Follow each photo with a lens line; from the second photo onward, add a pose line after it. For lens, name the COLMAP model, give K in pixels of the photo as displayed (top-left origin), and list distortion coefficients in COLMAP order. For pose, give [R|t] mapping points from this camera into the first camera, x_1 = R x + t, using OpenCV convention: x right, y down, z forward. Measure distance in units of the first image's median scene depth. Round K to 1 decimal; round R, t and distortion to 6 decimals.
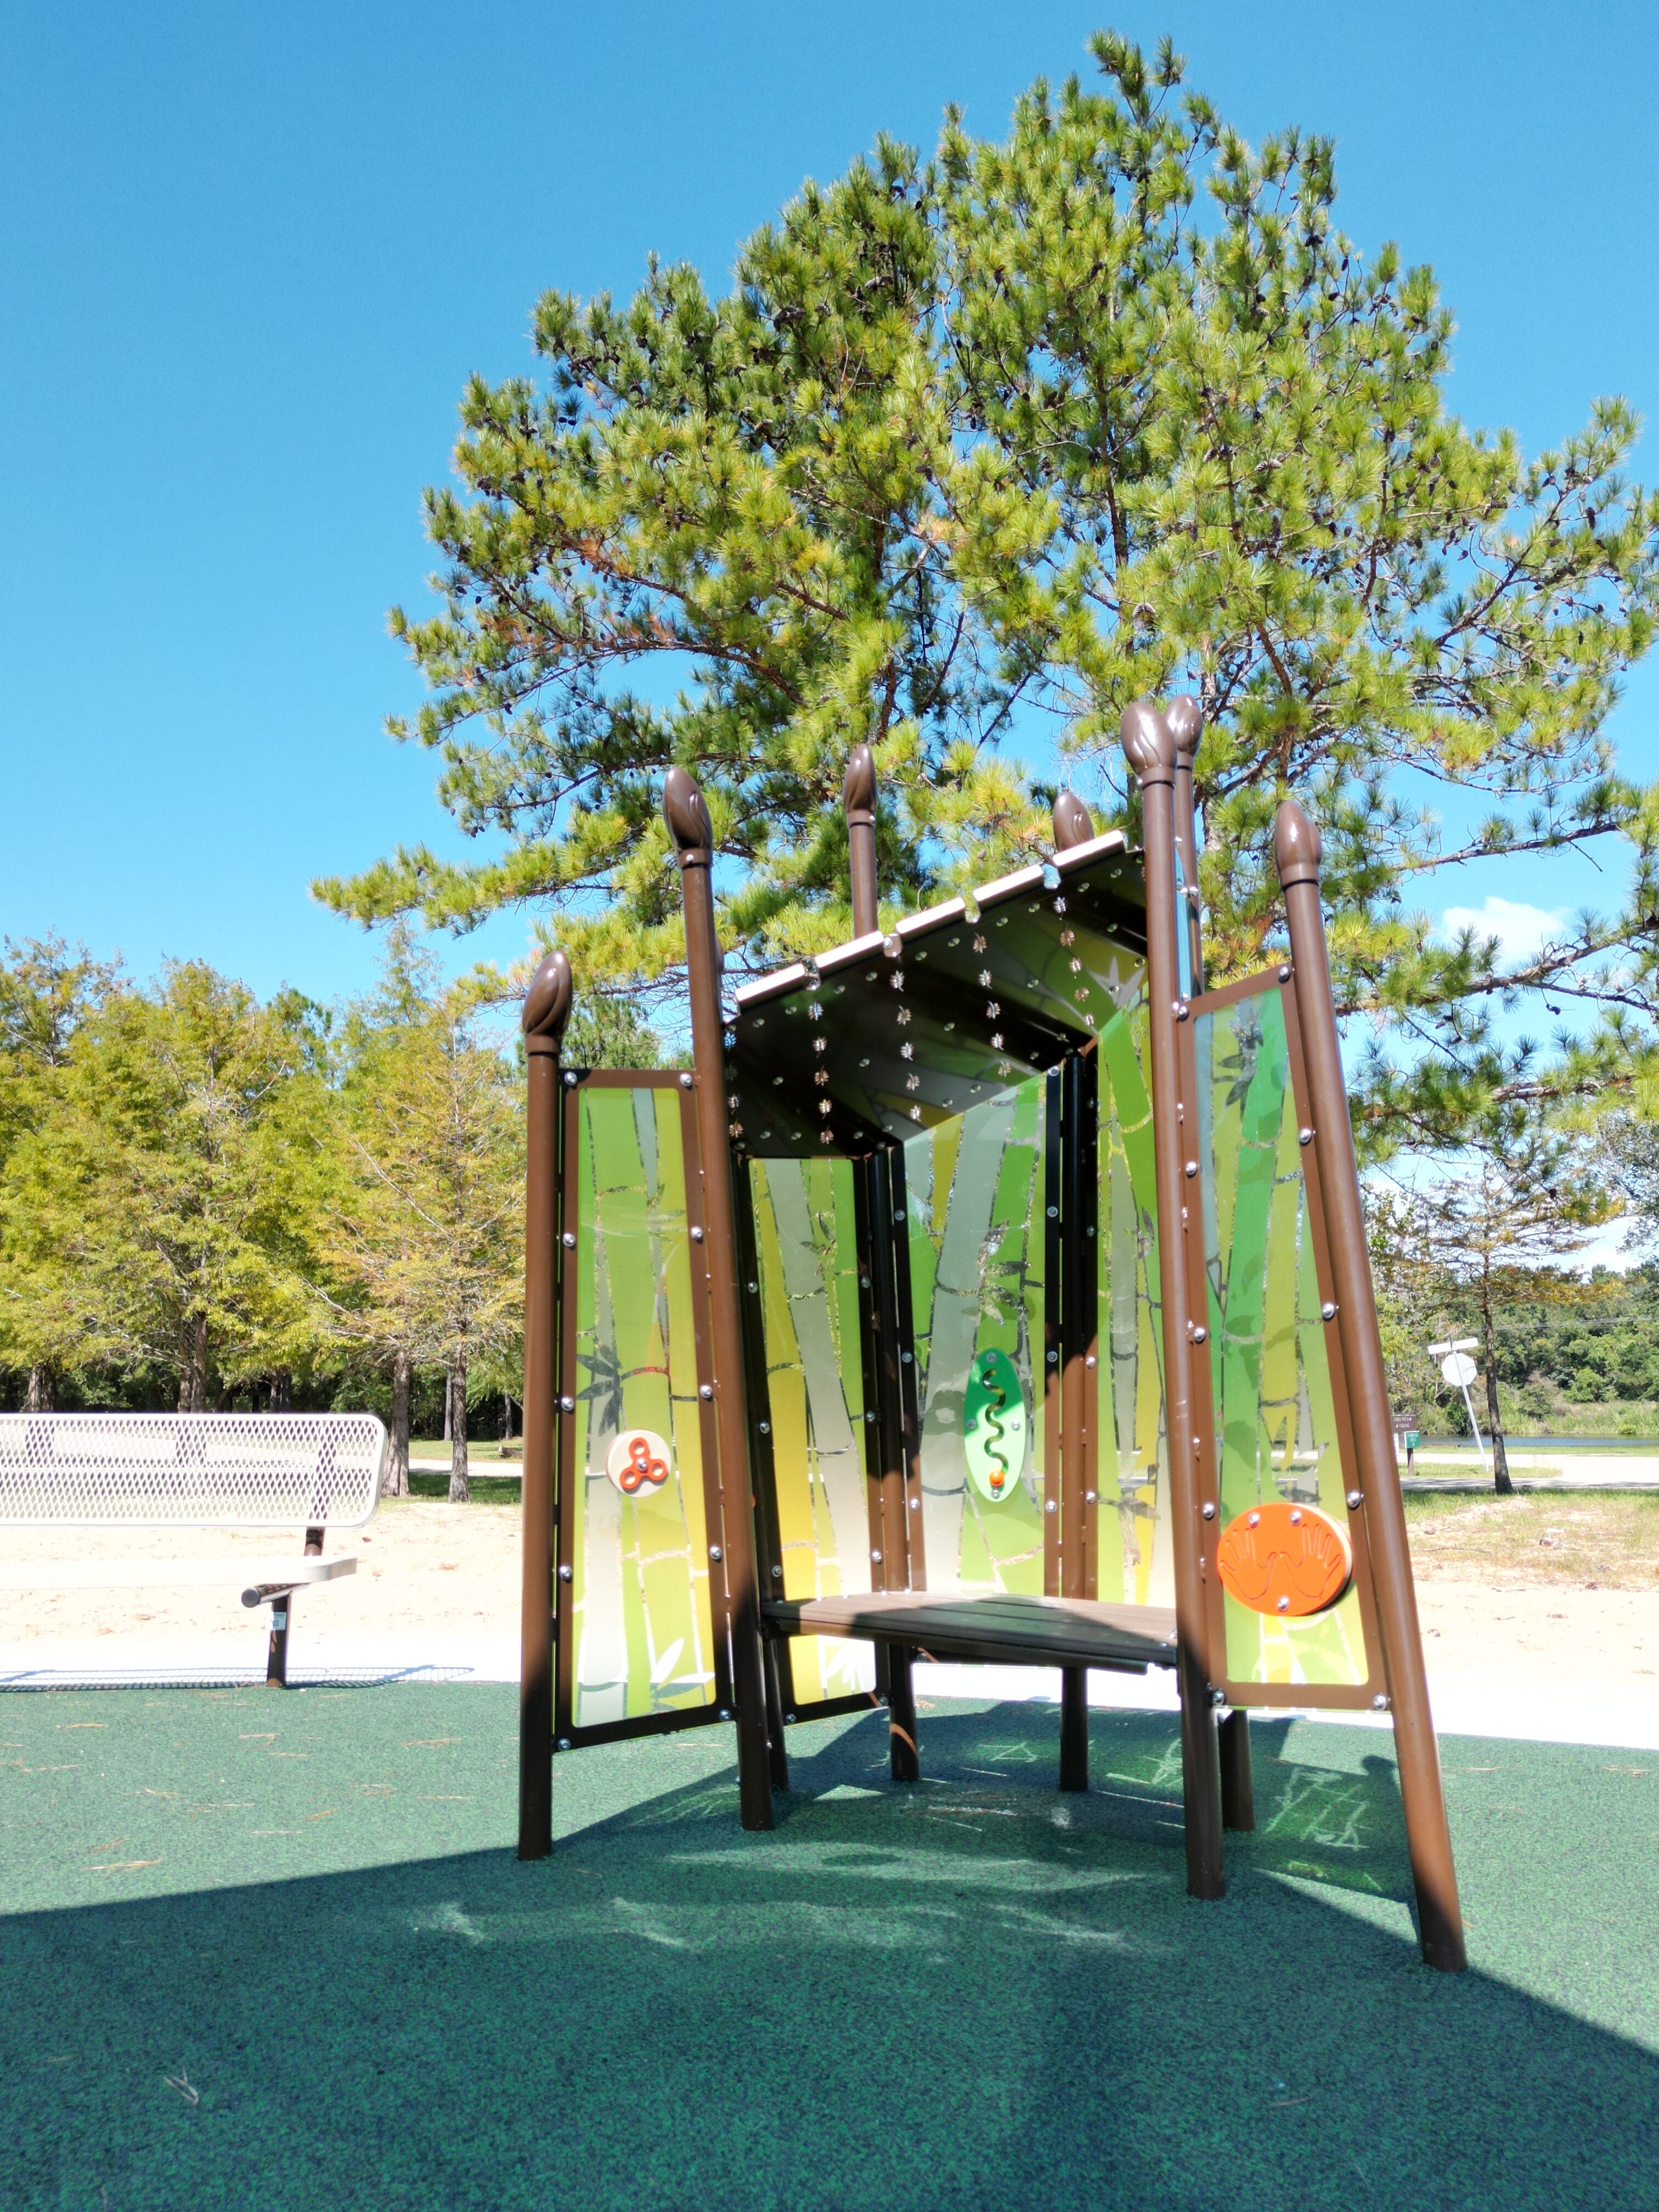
lens RADIAL K [[1575.8, 0, 798.8], [0, 1575.8, 1096.5], [0, 0, 1]] dist [0.016319, 0.001104]
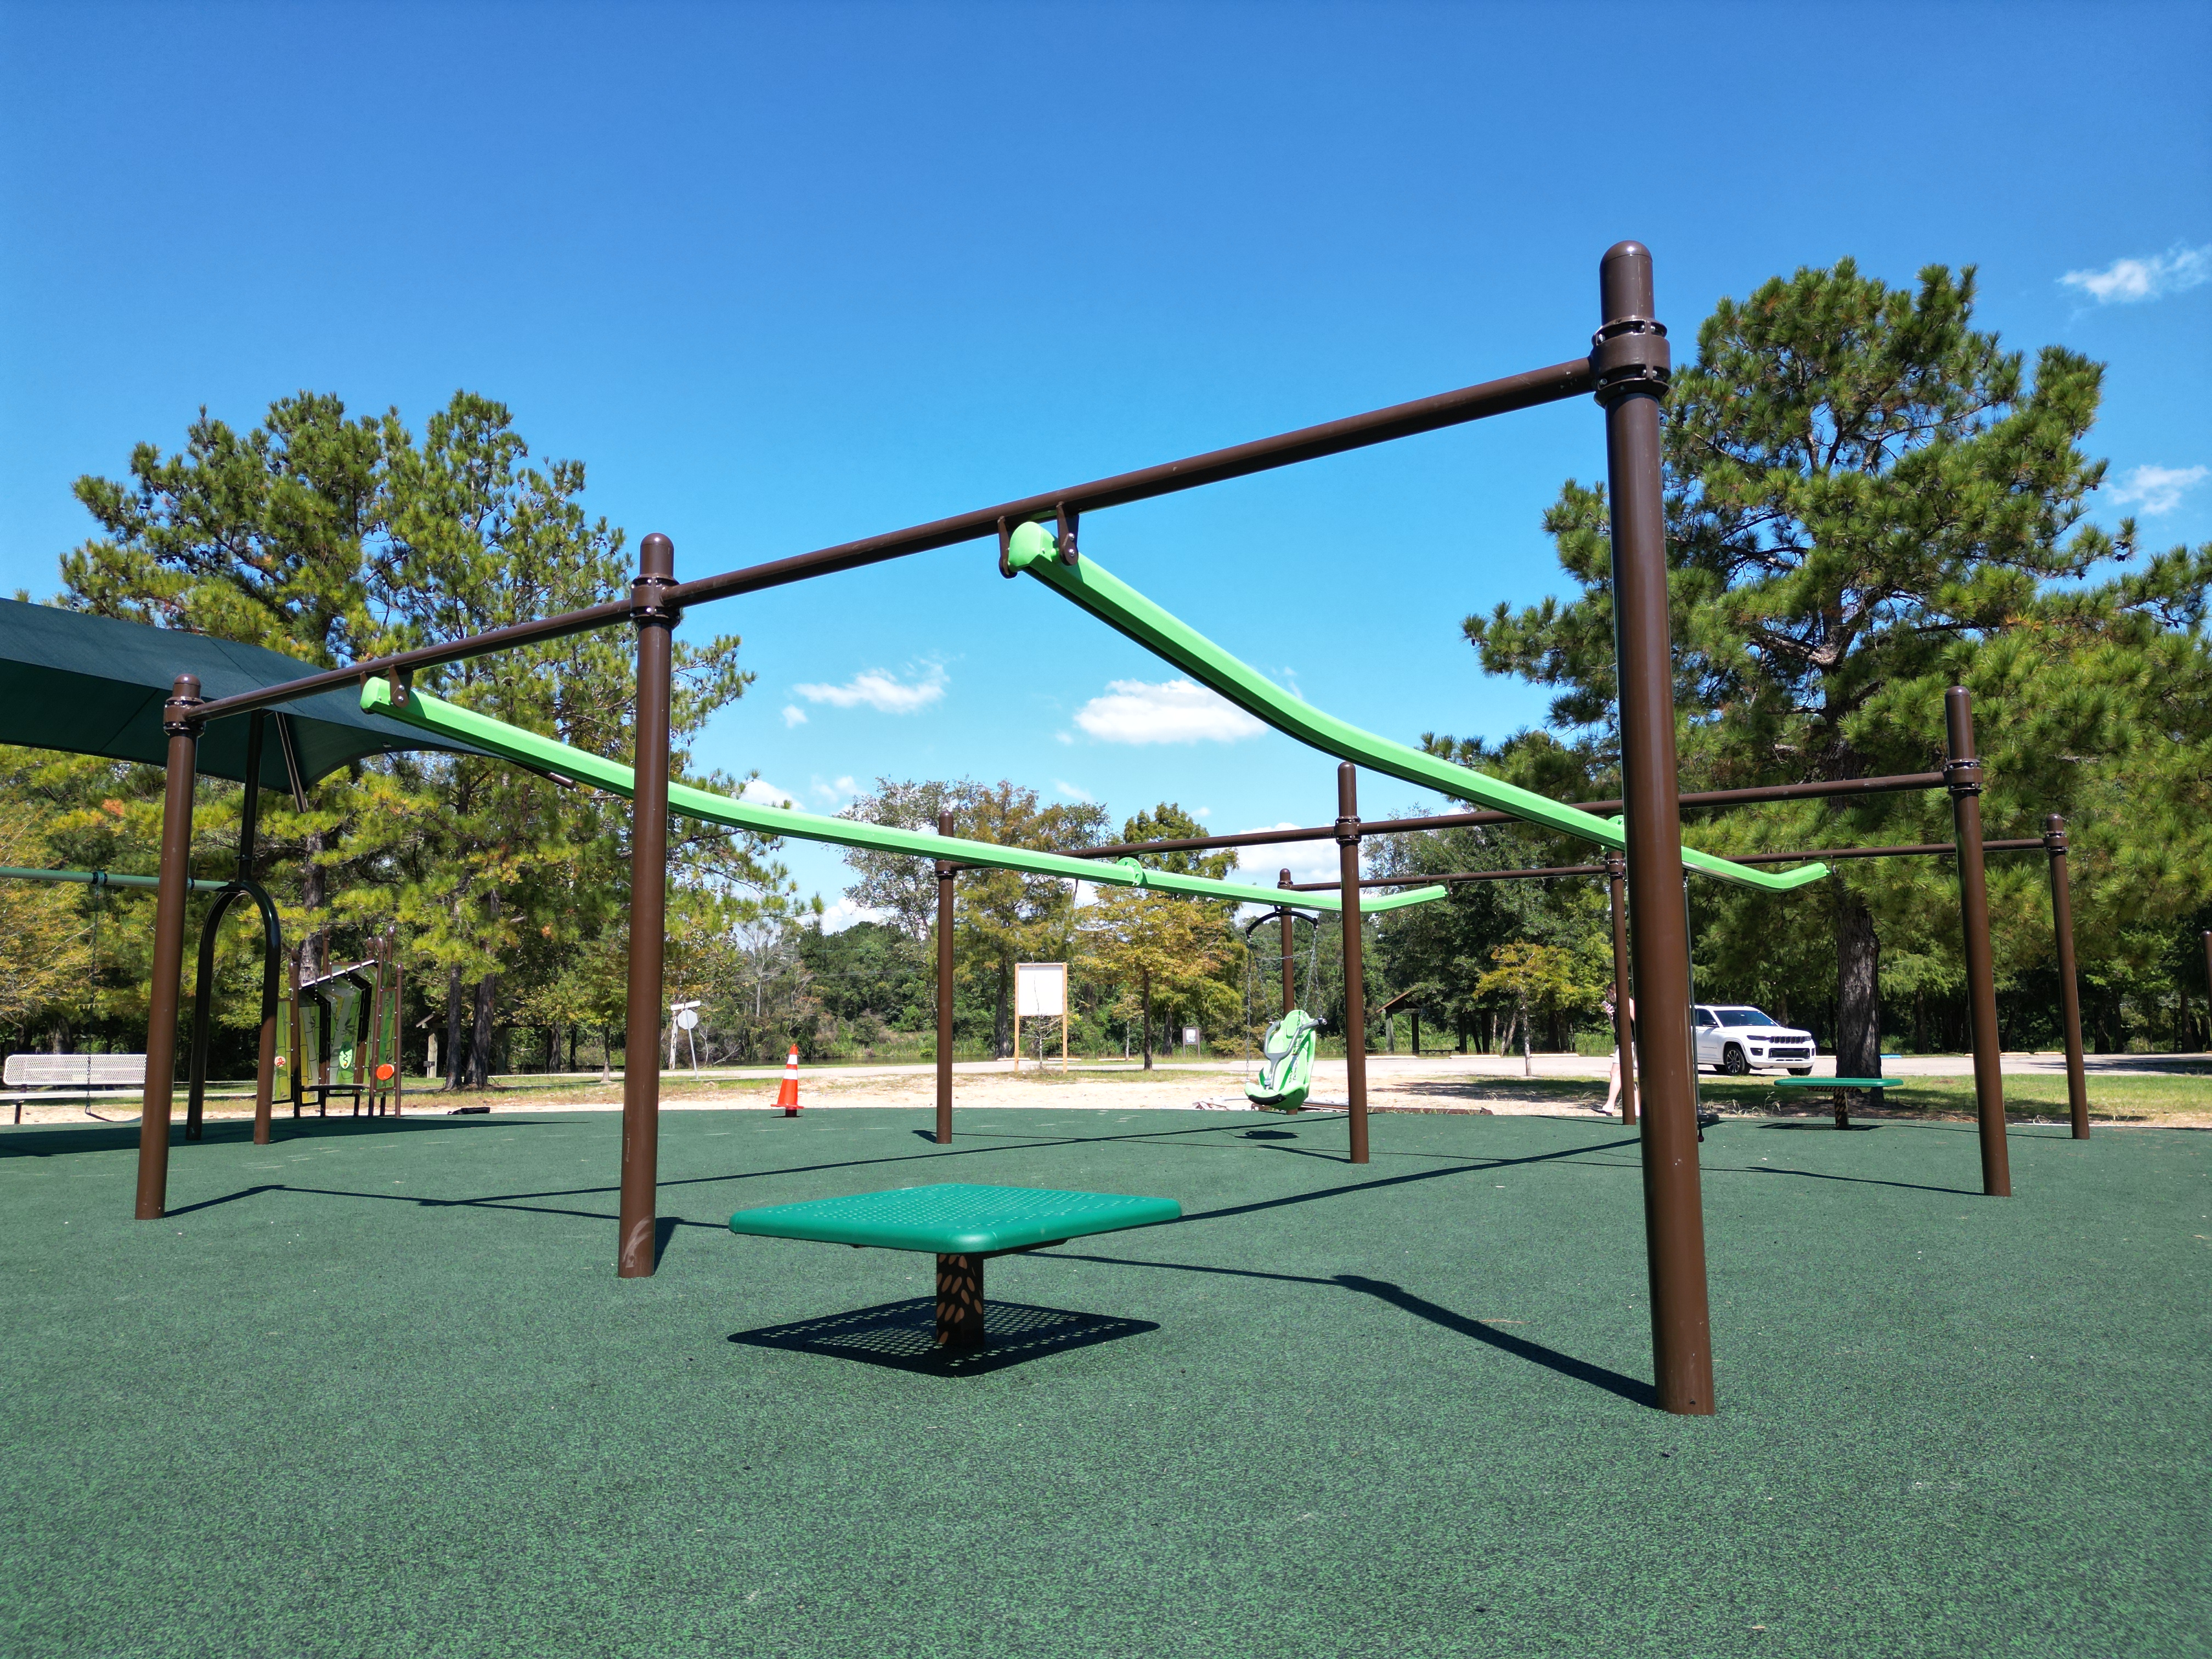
lens RADIAL K [[1525.3, 0, 1104.6], [0, 1525.3, 819.8], [0, 0, 1]] dist [-0.004993, -0.001029]
pose [[0.854633, 0.059523, 0.515809, -0.097758], [-0.085938, 0.995922, 0.027462, -0.238974], [-0.512071, -0.067798, 0.856263, -1.185728]]
